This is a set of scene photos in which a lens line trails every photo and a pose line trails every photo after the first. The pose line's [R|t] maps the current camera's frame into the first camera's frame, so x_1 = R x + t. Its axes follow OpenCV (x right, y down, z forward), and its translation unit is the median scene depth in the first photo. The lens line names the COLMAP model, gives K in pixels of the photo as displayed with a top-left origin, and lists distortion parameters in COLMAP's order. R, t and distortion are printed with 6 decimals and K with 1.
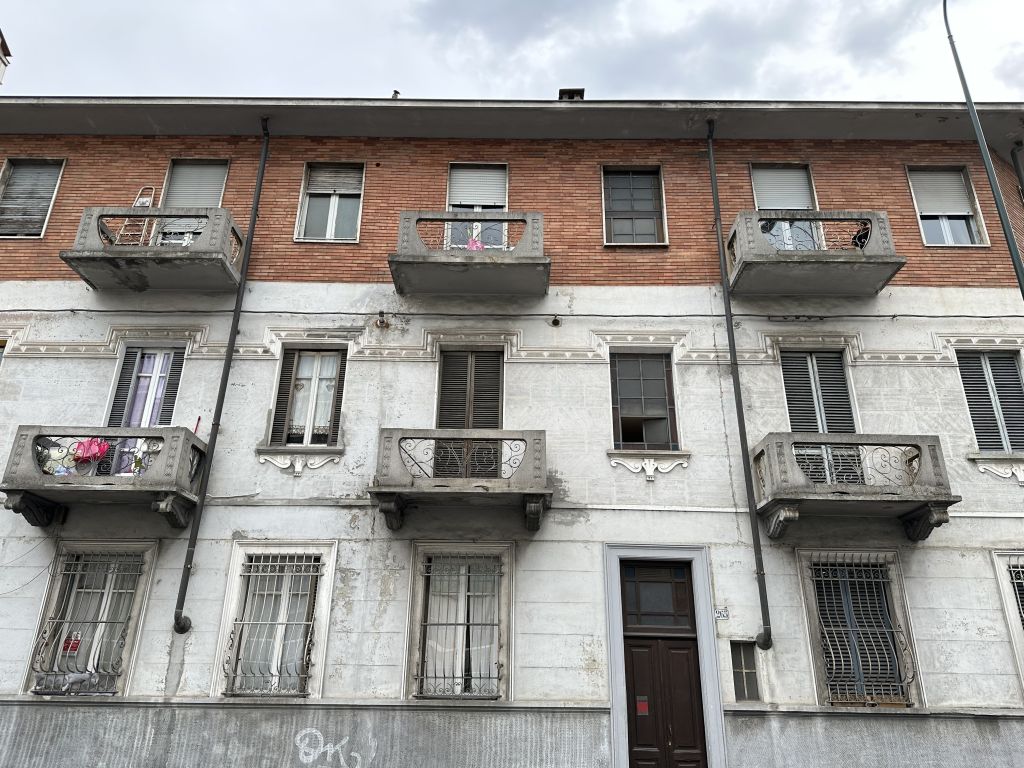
lens RADIAL K [[711.2, 0, 507.9], [0, 711.2, 383.6], [0, 0, 1]] dist [0.049364, -0.061763]
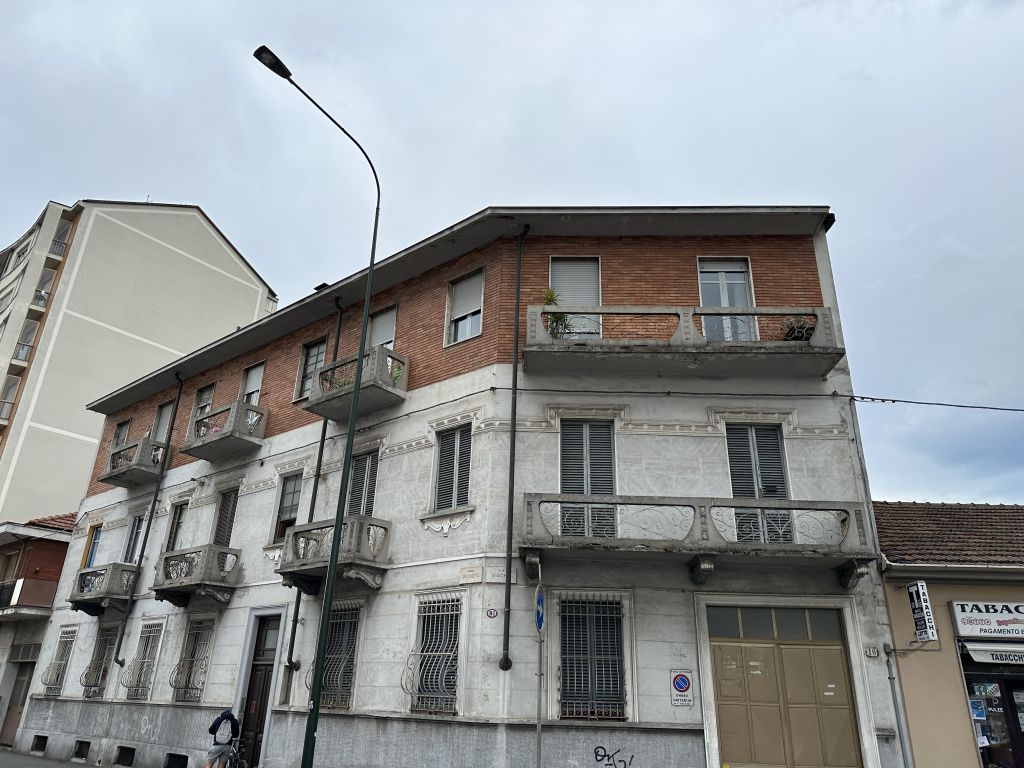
lens RADIAL K [[711.2, 0, 510.3], [0, 711.2, 380.7], [0, 0, 1]] dist [0.049364, -0.061763]
pose [[0.782077, -0.246842, -0.572210, 1.530121], [0.225493, 0.968081, -0.109418, 0.035045], [0.580954, -0.043456, 0.812775, 0.037093]]
